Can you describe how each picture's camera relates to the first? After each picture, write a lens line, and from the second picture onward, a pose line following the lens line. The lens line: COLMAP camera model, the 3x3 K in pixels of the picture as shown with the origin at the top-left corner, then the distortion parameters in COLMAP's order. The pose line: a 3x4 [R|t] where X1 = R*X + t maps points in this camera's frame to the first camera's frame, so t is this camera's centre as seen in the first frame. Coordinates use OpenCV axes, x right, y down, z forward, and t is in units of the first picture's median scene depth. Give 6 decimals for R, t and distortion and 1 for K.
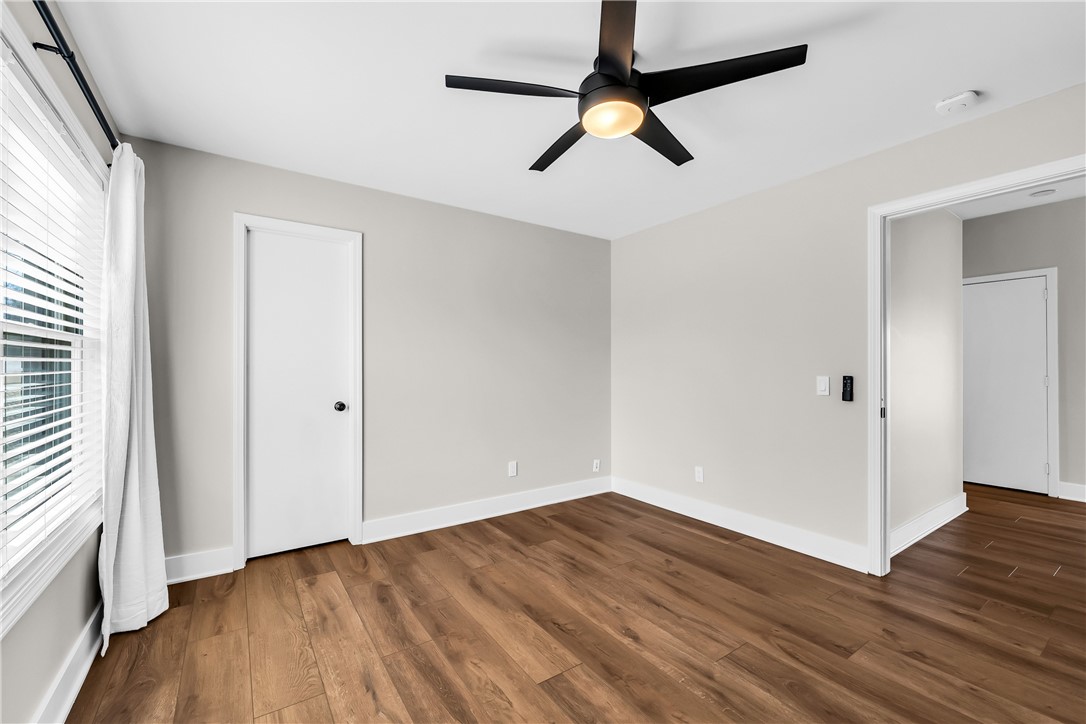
lens RADIAL K [[446.3, 0, 534.1], [0, 446.3, 359.3], [0, 0, 1]] dist [-0.003898, -0.000656]
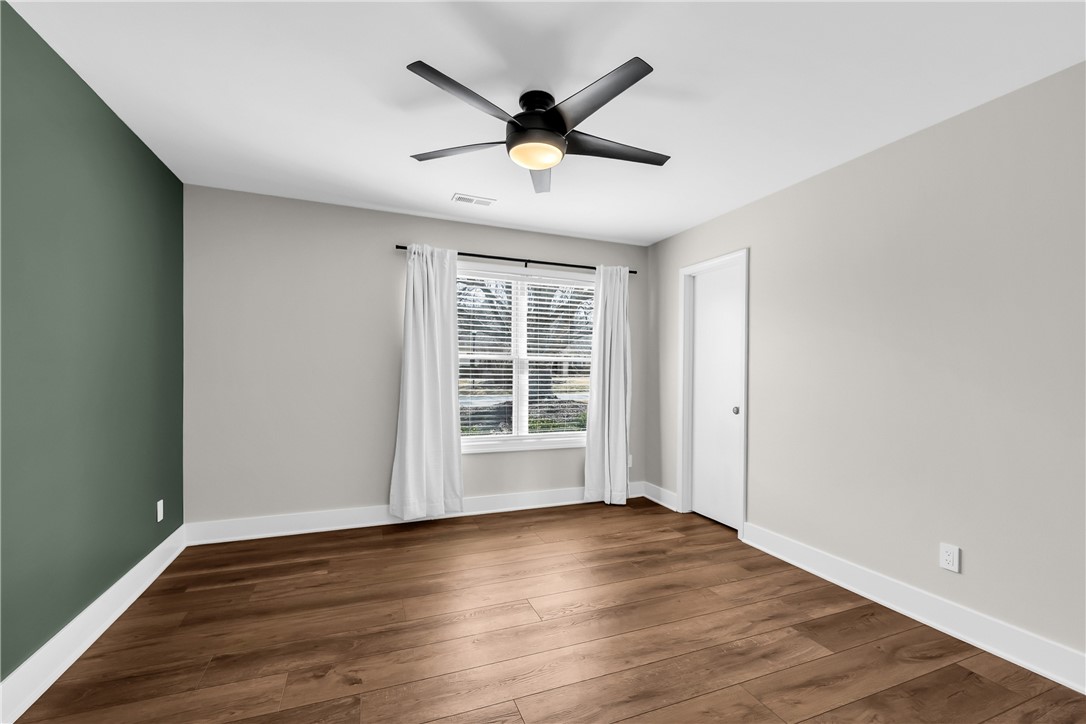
lens RADIAL K [[446.3, 0, 541.4], [0, 446.3, 364.2], [0, 0, 1]] dist [-0.003898, -0.000656]
pose [[-0.204991, -0.023080, -0.978492, 0.790721], [-0.003964, 0.999733, -0.022750, 0.016775], [0.978756, -0.000785, -0.205028, 0.768032]]
